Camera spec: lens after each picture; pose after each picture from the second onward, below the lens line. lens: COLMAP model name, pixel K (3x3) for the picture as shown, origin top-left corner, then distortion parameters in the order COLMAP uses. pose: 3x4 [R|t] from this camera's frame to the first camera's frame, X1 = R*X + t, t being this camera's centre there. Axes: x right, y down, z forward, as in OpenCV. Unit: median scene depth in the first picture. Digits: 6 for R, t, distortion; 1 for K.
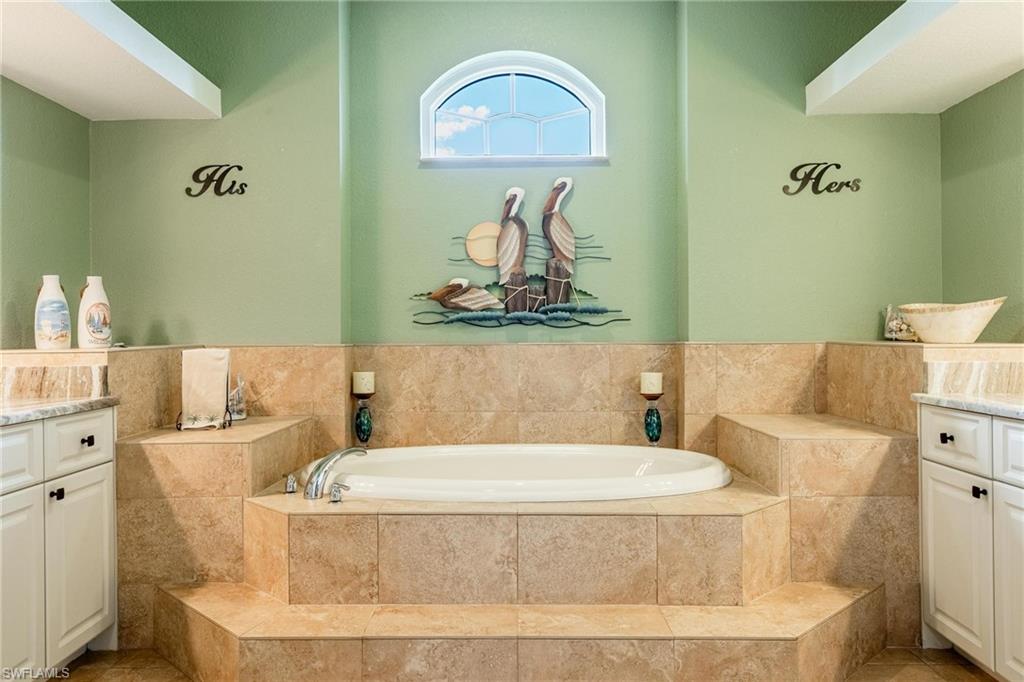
lens RADIAL K [[725.6, 0, 514.4], [0, 725.6, 327.0], [0, 0, 1]] dist [0.016050, 0.001436]
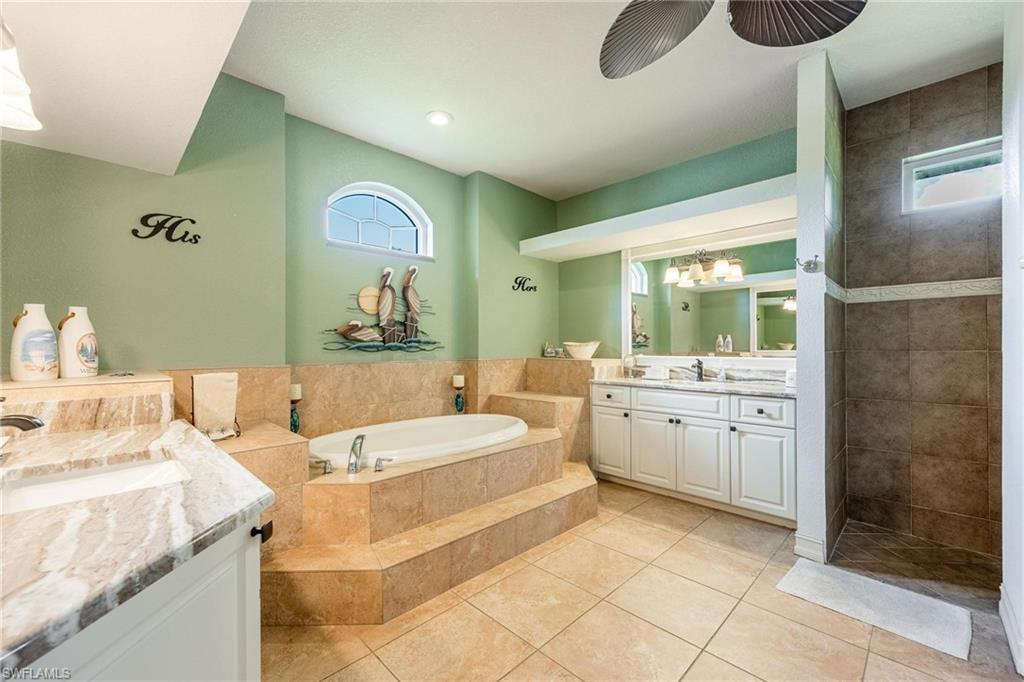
lens RADIAL K [[411.2, 0, 512.2], [0, 411.2, 343.1], [0, 0, 1]] dist [0.010421, 0.000249]
pose [[0.711187, 0.010128, 0.702930, -0.481294], [-0.009660, 0.999943, -0.004635, -0.018890], [-0.702937, -0.003494, 0.711244, 0.138063]]
